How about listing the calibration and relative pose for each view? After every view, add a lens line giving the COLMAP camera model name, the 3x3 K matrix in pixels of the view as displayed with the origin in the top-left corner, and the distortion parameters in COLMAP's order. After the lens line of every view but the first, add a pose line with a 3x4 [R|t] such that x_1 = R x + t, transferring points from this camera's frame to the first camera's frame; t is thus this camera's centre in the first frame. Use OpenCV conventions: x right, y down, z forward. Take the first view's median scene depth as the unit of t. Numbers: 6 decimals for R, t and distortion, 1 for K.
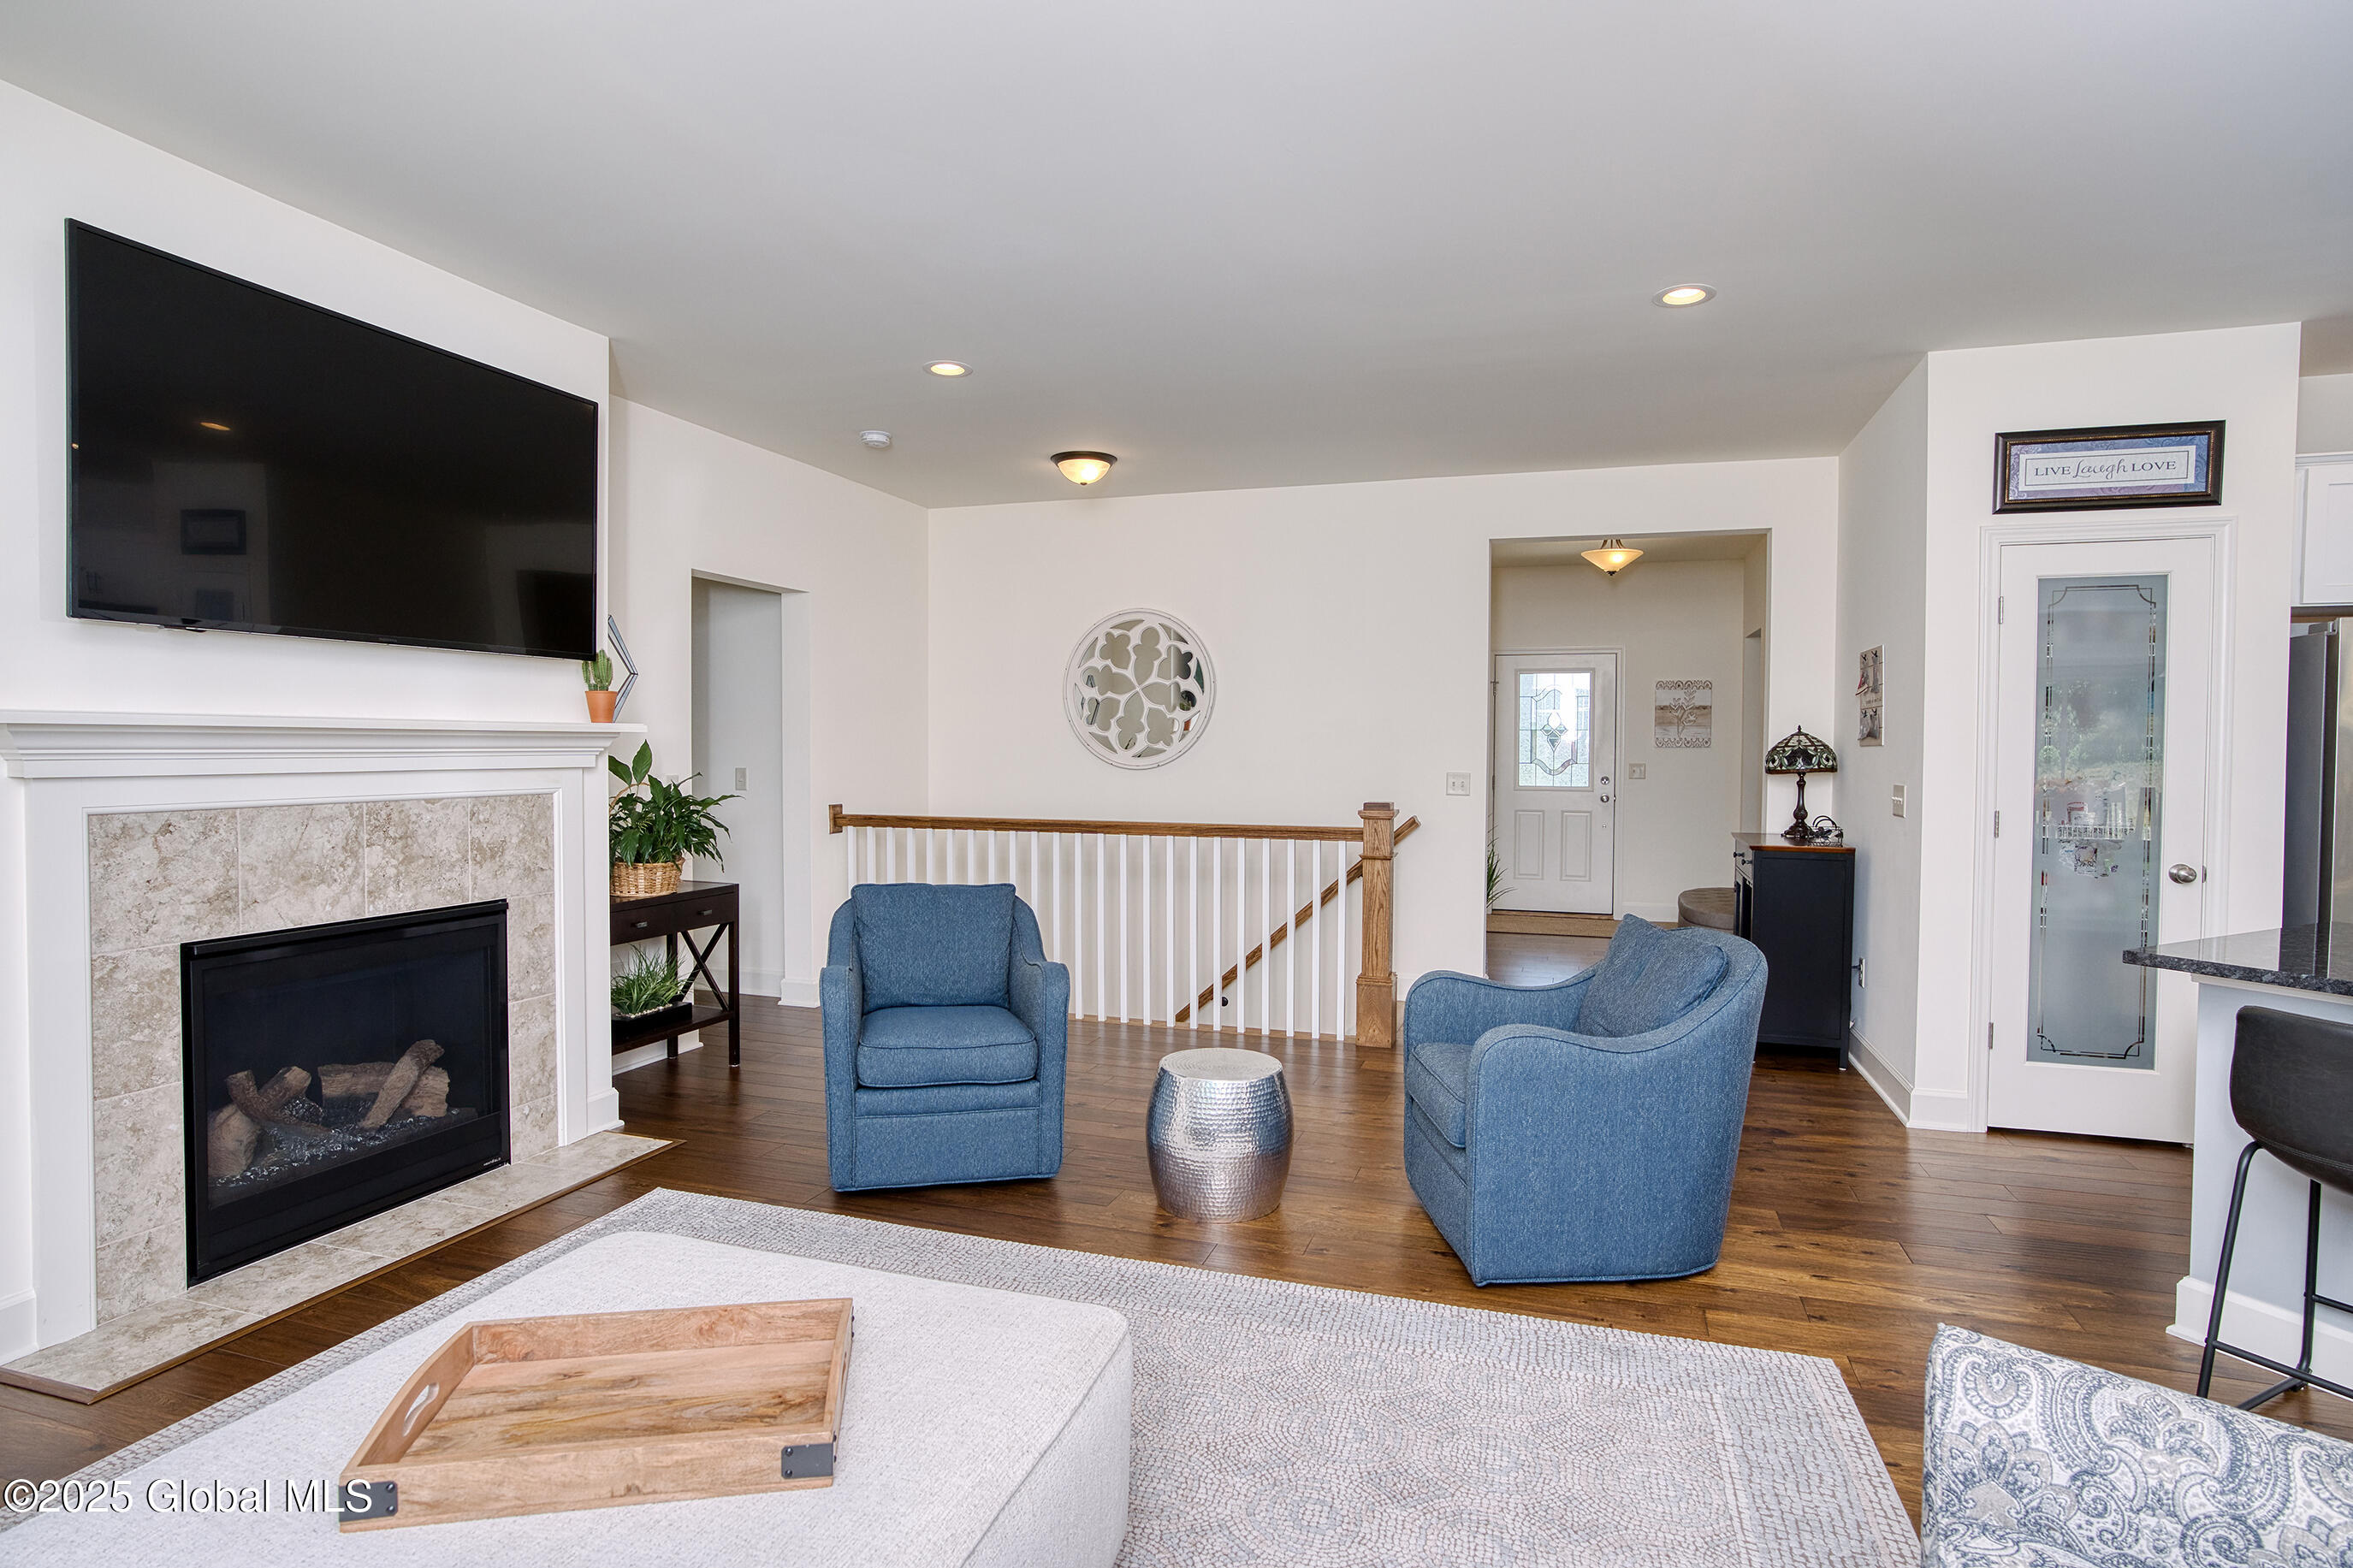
lens RADIAL K [[1326.5, 0, 1183.1], [0, 1326.5, 699.8], [0, 0, 1]] dist [-0.001296, 0.001576]
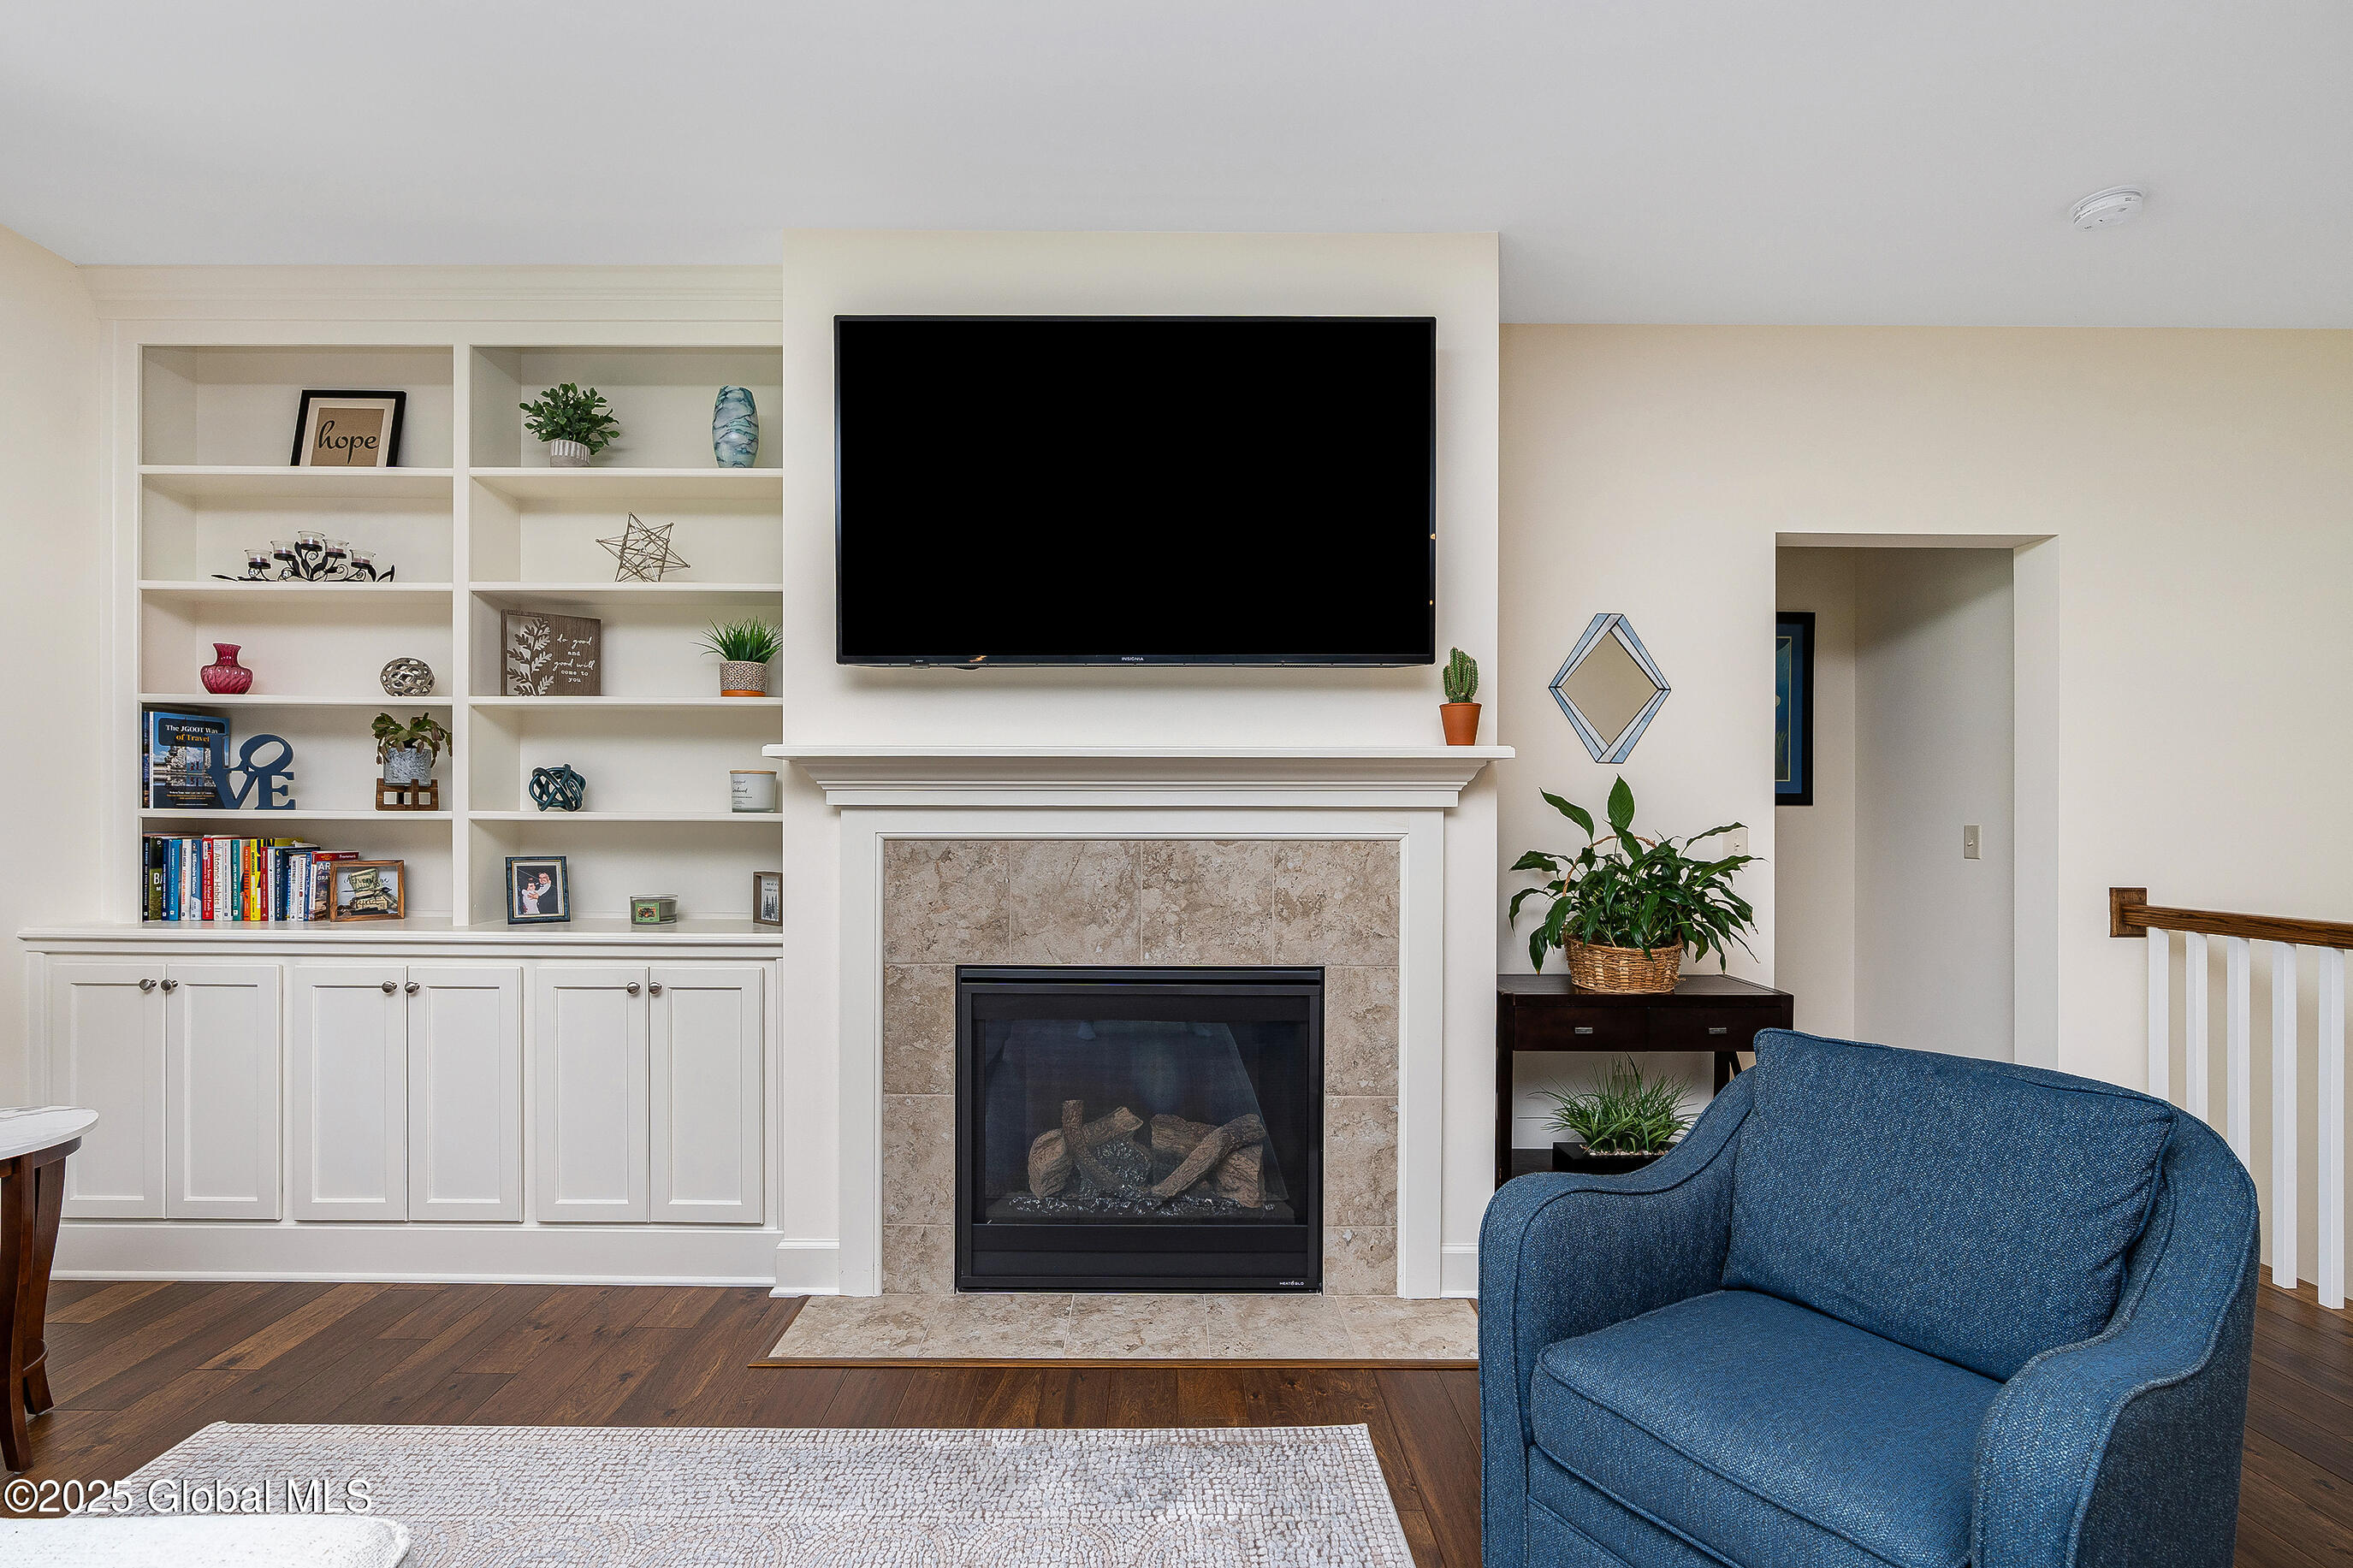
lens RADIAL K [[1063.2, 0, 1178.2], [0, 1063.2, 814.4], [0, 0, 1]] dist [-0.017378, 0.000174]
pose [[0.304626, -0.009087, -0.952429, 0.092941], [0.027952, 0.999609, -0.000597, 0.060759], [0.952062, -0.026440, 0.304761, 0.800476]]
